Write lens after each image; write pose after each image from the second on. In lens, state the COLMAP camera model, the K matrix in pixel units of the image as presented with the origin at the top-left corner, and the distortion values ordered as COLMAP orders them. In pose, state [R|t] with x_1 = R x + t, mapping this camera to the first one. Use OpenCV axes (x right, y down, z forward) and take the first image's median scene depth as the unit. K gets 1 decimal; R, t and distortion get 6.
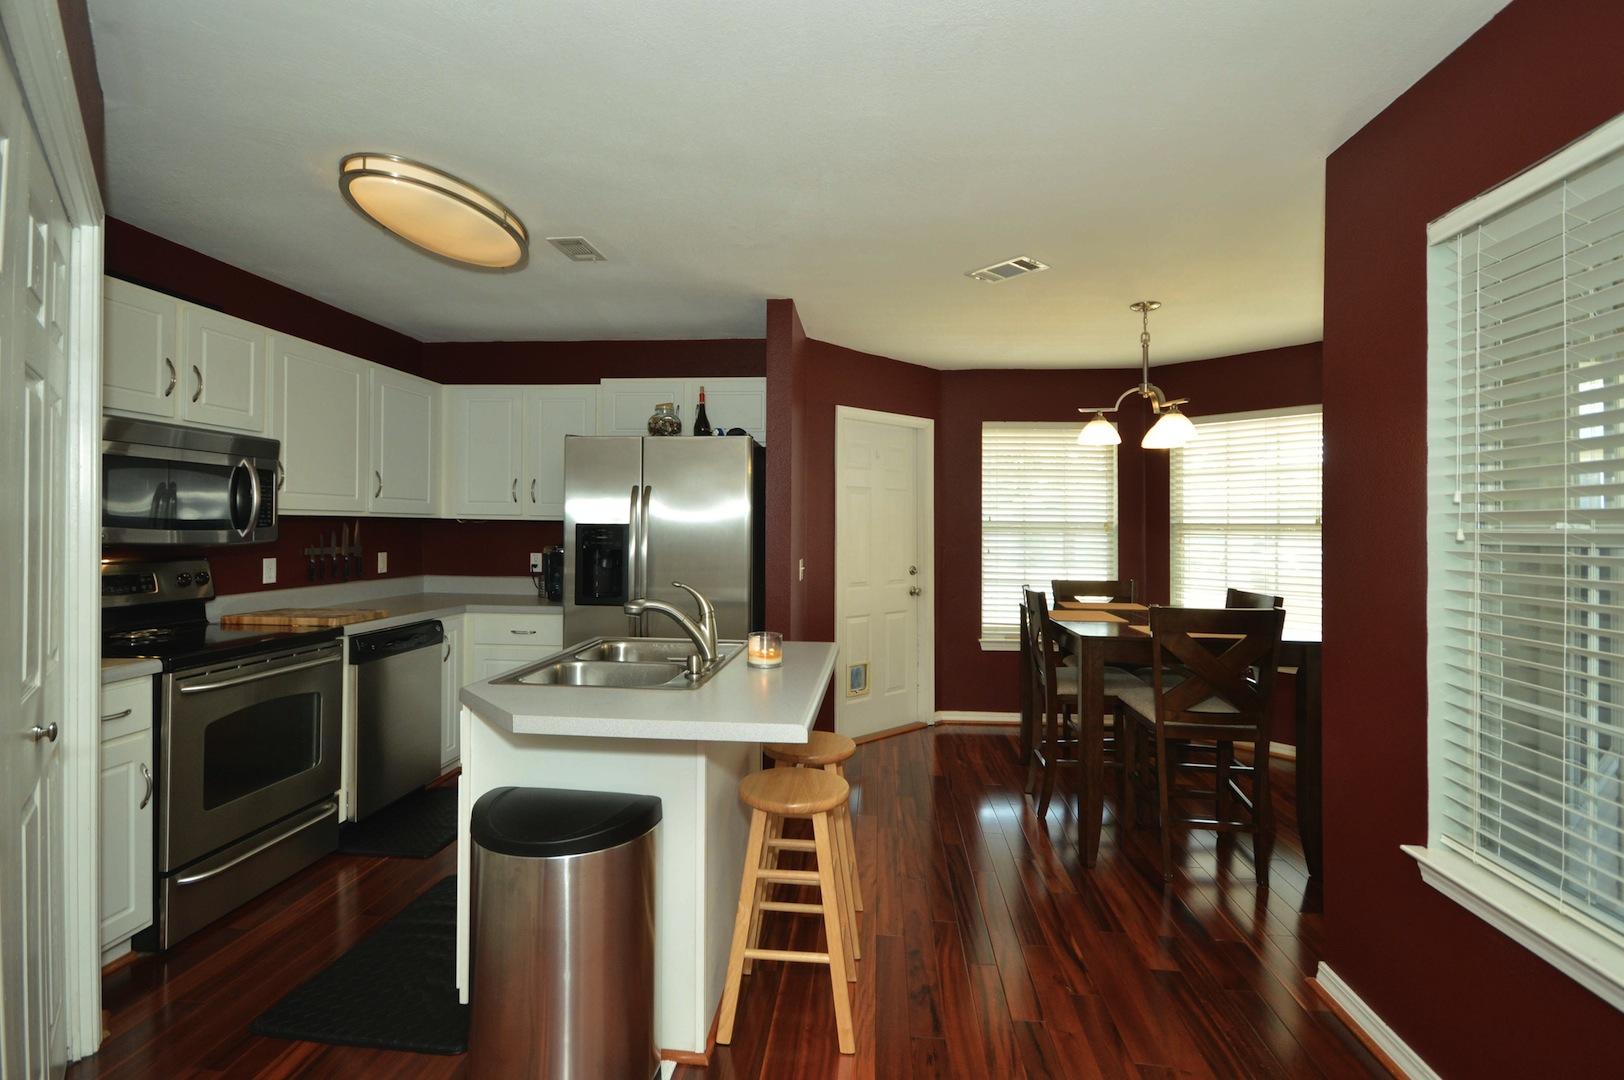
lens RADIAL K [[760.5, 0, 814.1], [0, 760.5, 515.0], [0, 0, 1]] dist [-0.000876, -0.000945]
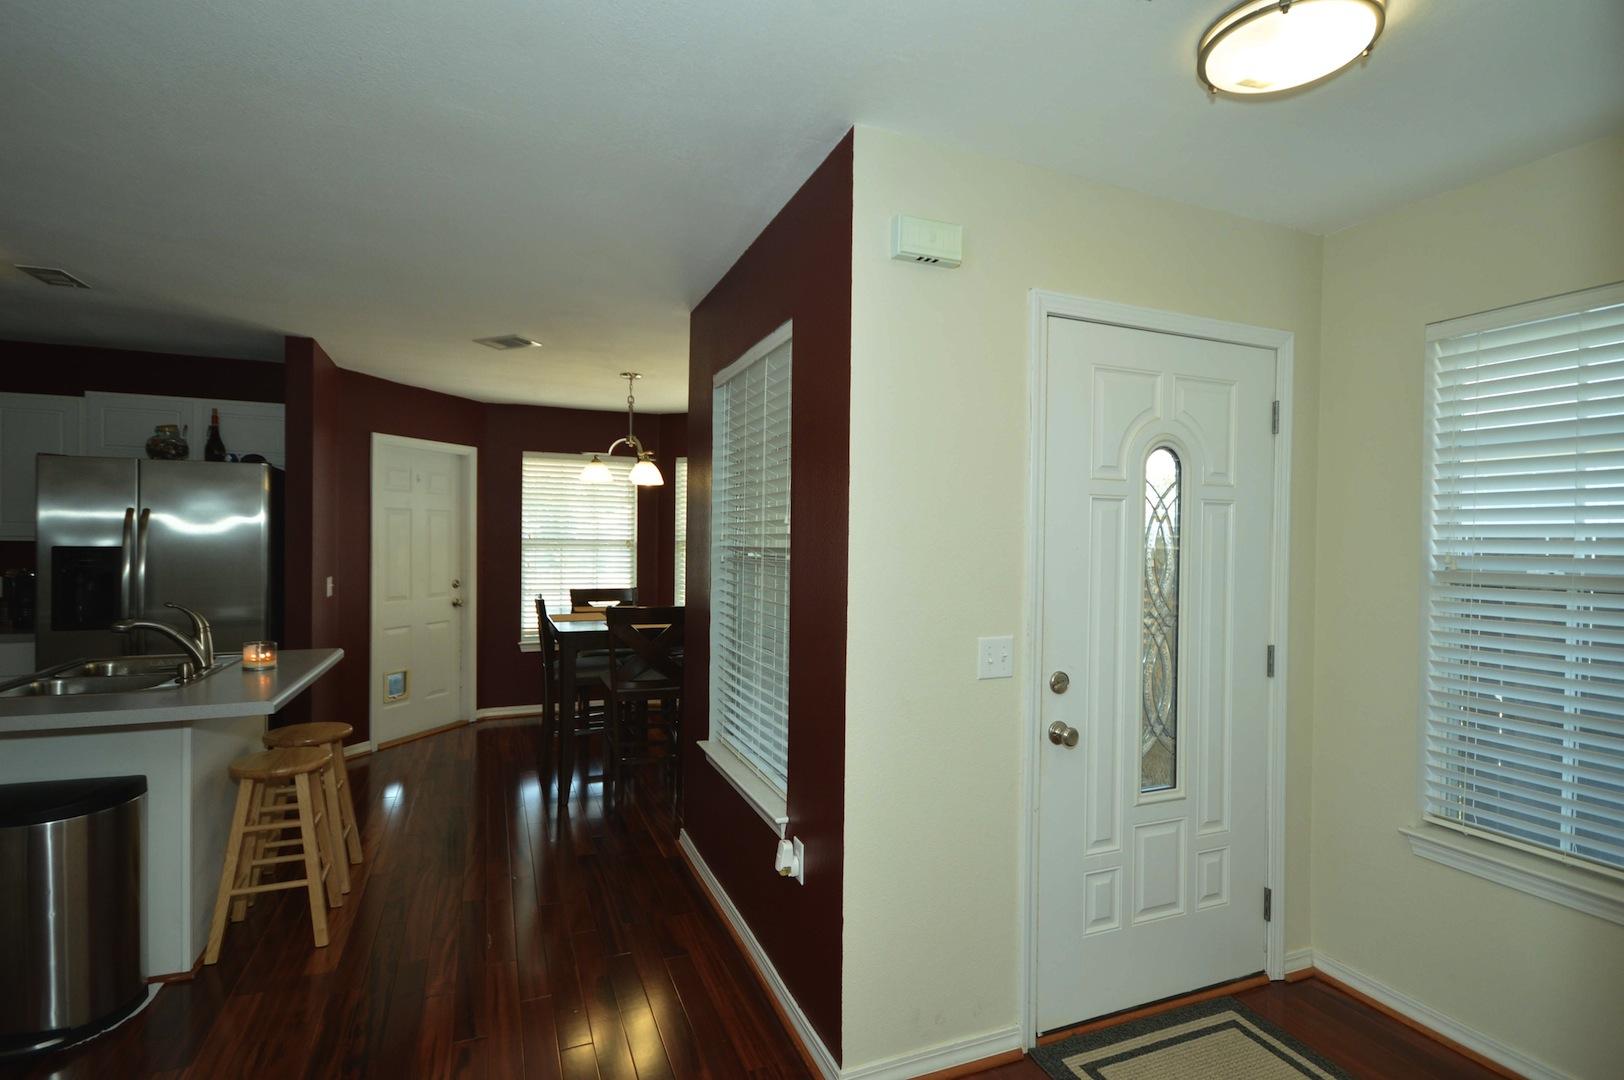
lens RADIAL K [[787.7, 0, 803.9], [0, 787.7, 533.6], [0, 0, 1]] dist [-0.000908, -0.000202]
pose [[0.894641, 0.000076, 0.446786, 0.097795], [-0.007825, 0.999849, 0.015498, -0.029004], [-0.446717, -0.017361, 0.894507, -0.329983]]
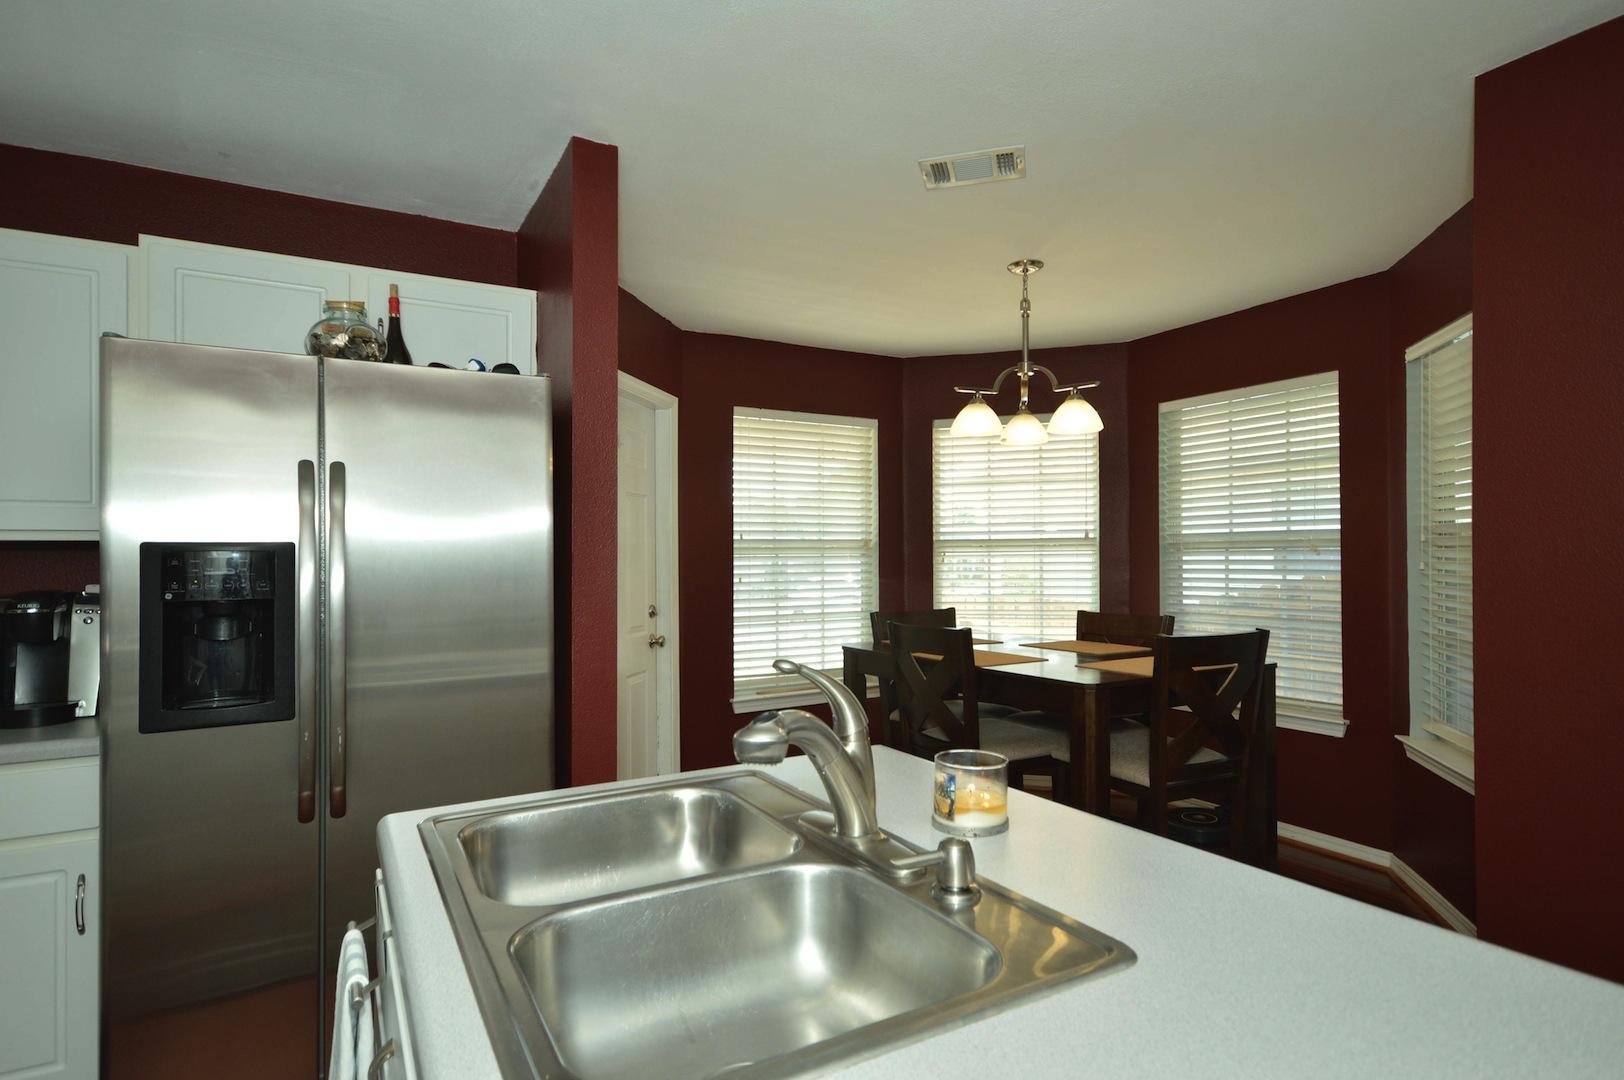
lens RADIAL K [[839.7, 0, 753.4], [0, 839.7, 551.9], [0, 0, 1]] dist [0.006203, 0.000308]
pose [[0.829405, -0.016027, 0.558418, -0.302811], [0.010233, 0.999857, 0.013497, 0.011844], [-0.558555, -0.005480, 0.829450, 0.422145]]
